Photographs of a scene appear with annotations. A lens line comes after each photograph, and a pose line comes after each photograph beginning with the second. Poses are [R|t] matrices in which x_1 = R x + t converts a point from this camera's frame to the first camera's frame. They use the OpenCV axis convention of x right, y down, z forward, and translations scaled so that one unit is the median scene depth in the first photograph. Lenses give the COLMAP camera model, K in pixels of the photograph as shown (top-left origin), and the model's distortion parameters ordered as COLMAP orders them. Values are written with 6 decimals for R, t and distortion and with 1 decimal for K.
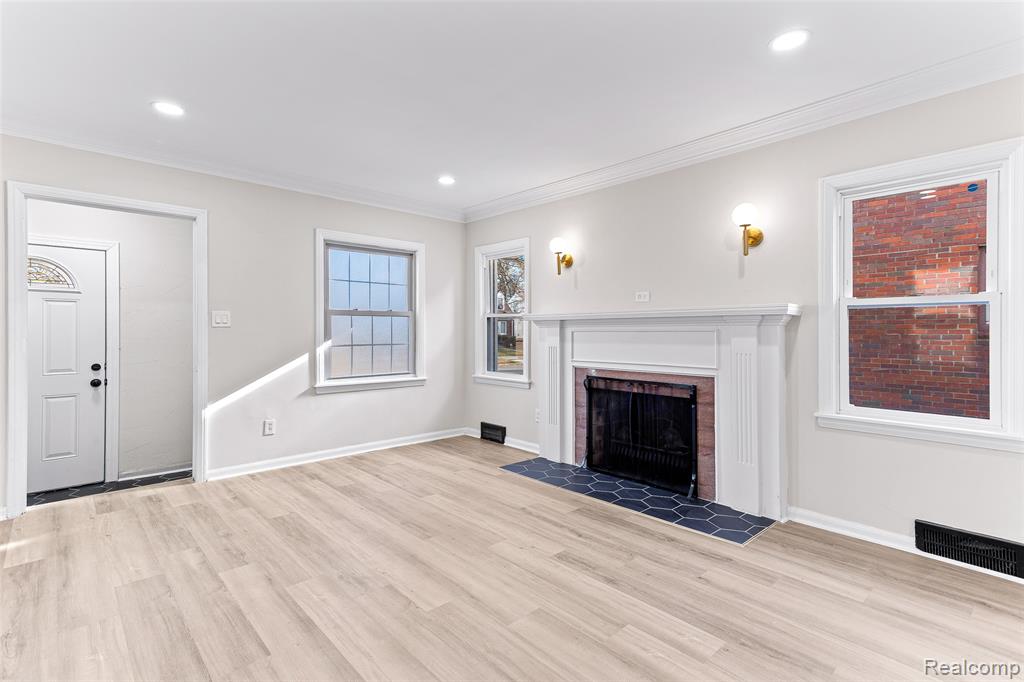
lens RADIAL K [[483.4, 0, 510.2], [0, 483.4, 324.5], [0, 0, 1]] dist [0.024625, 0.000259]
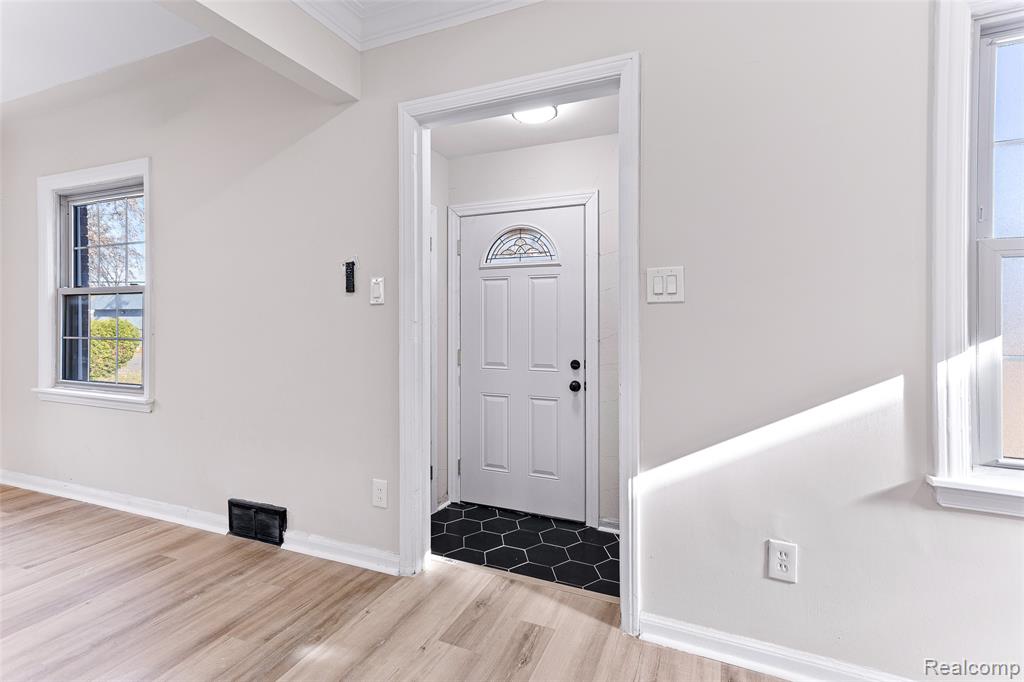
lens RADIAL K [[483.4, 0, 510.2], [0, 483.4, 324.5], [0, 0, 1]] dist [0.024625, 0.000259]
pose [[0.397958, 0.006867, -0.917378, -0.216397], [0.011040, 0.999864, 0.012274, 0.016428], [0.917337, -0.015013, 0.397828, 0.623219]]
